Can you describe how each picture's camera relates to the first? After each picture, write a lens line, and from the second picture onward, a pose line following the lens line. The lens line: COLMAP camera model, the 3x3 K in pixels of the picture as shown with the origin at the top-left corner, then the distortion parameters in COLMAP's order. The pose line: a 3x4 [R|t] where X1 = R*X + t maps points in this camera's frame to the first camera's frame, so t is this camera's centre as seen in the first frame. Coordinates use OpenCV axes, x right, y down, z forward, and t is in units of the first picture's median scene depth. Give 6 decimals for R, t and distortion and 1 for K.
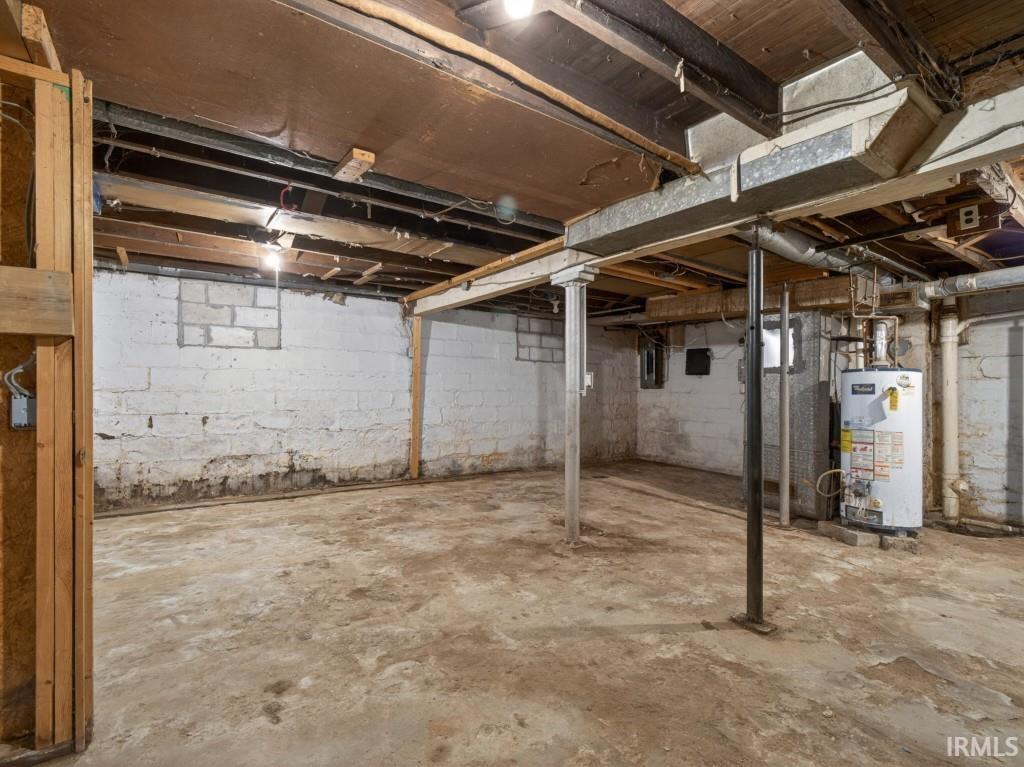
lens RADIAL K [[500.6, 0, 512.0], [0, 500.6, 383.5], [0, 0, 1]] dist [-0.003719, -0.001145]
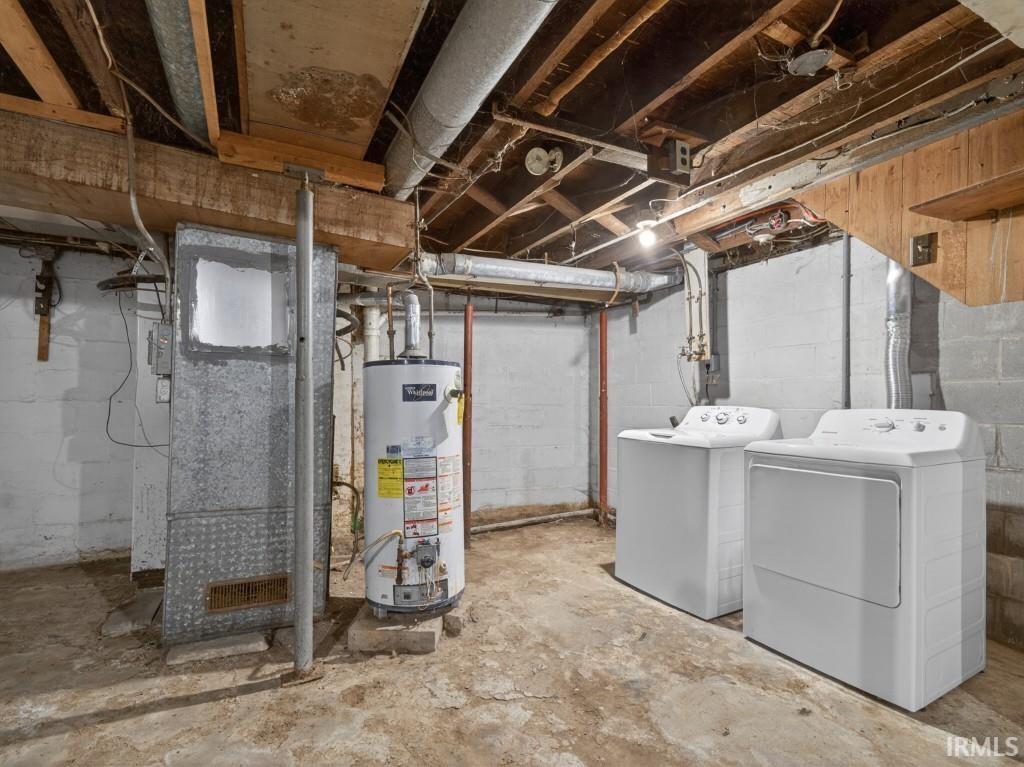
lens RADIAL K [[500.6, 0, 512.0], [0, 500.6, 383.5], [0, 0, 1]] dist [-0.003719, -0.001145]
pose [[0.160952, 0.002726, 0.986958, 0.101721], [-0.015130, 0.999885, -0.000295, -0.001842], [-0.986846, -0.014885, 0.160975, 0.804181]]
